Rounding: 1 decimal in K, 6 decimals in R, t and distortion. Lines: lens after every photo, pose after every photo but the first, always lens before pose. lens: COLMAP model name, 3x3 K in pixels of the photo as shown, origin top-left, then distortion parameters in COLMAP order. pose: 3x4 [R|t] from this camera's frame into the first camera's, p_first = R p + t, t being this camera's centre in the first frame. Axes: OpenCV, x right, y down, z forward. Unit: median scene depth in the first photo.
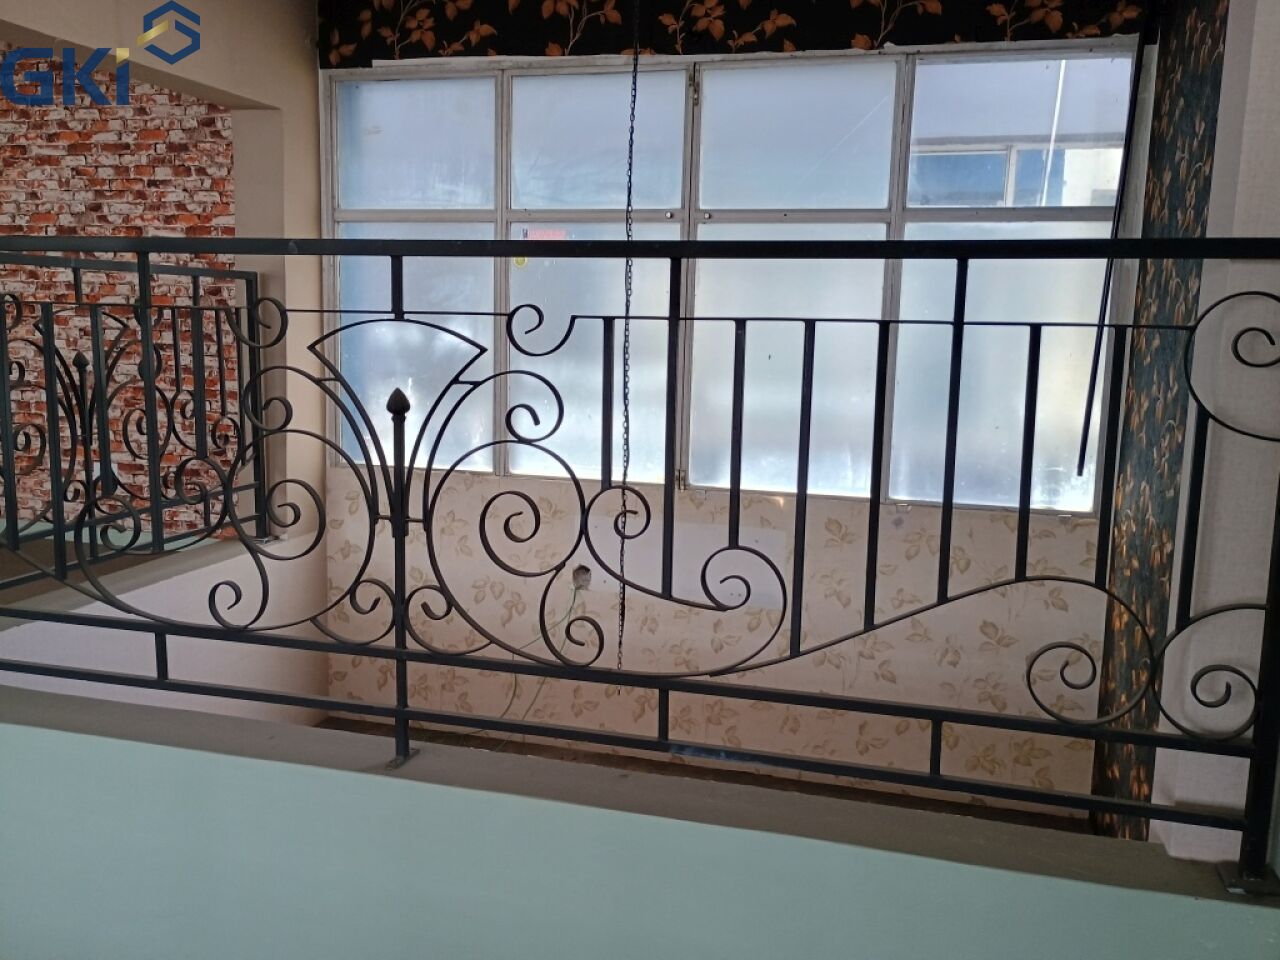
lens RADIAL K [[1306.0, 0, 640.0], [0, 1306.0, 480.0], [0, 0, 1]] dist [0.101674, -0.028441]
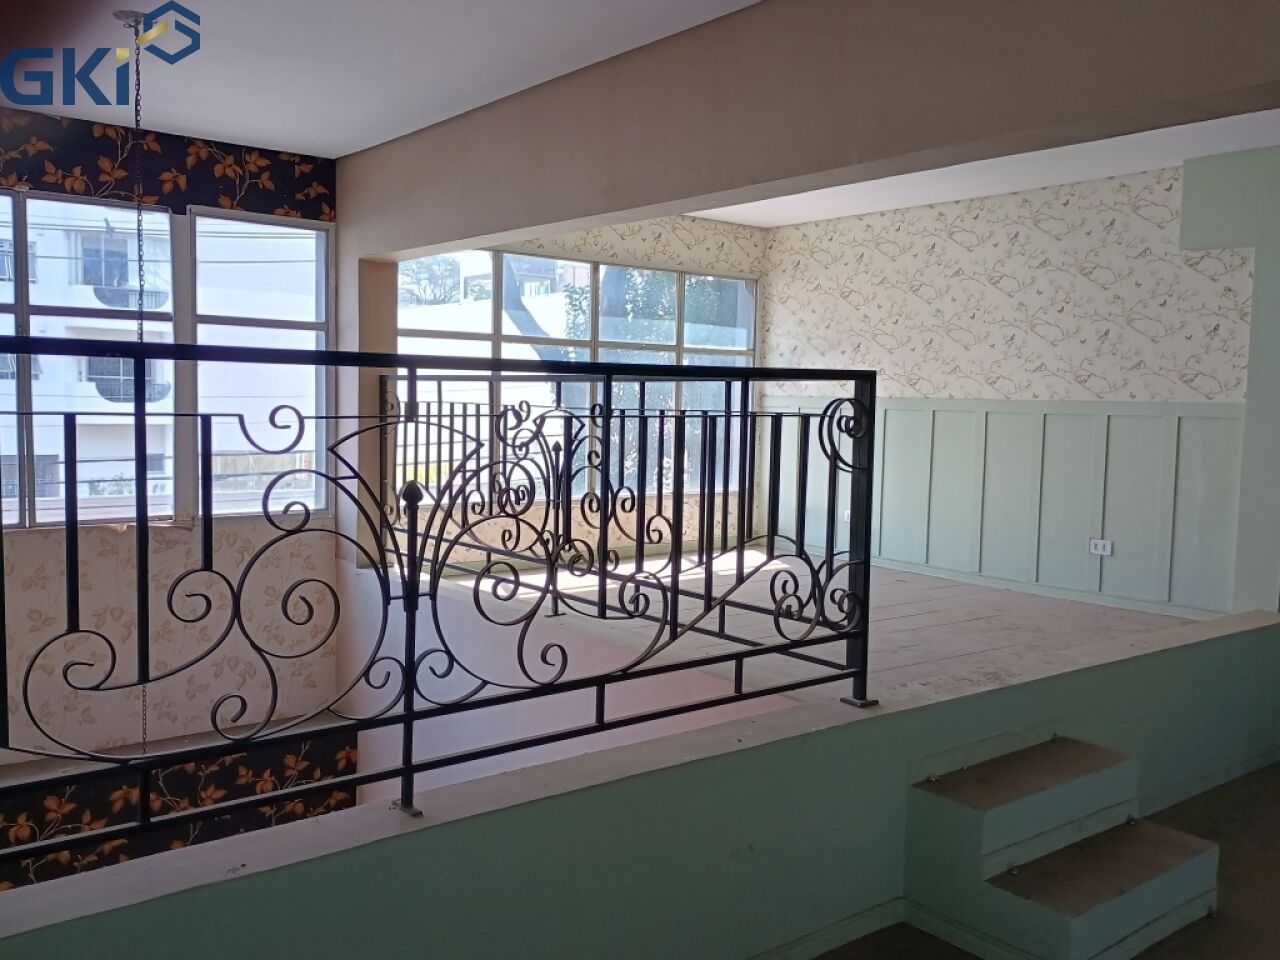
lens RADIAL K [[1115.6, 0, 640.0], [0, 1115.6, 480.0], [0, 0, 1]] dist [0.065170, -0.072255]
pose [[0.536492, -0.067257, 0.841221, -2.647345], [0.112177, 0.993657, 0.007903, -0.165361], [-0.836416, 0.090126, 0.540634, 0.891636]]
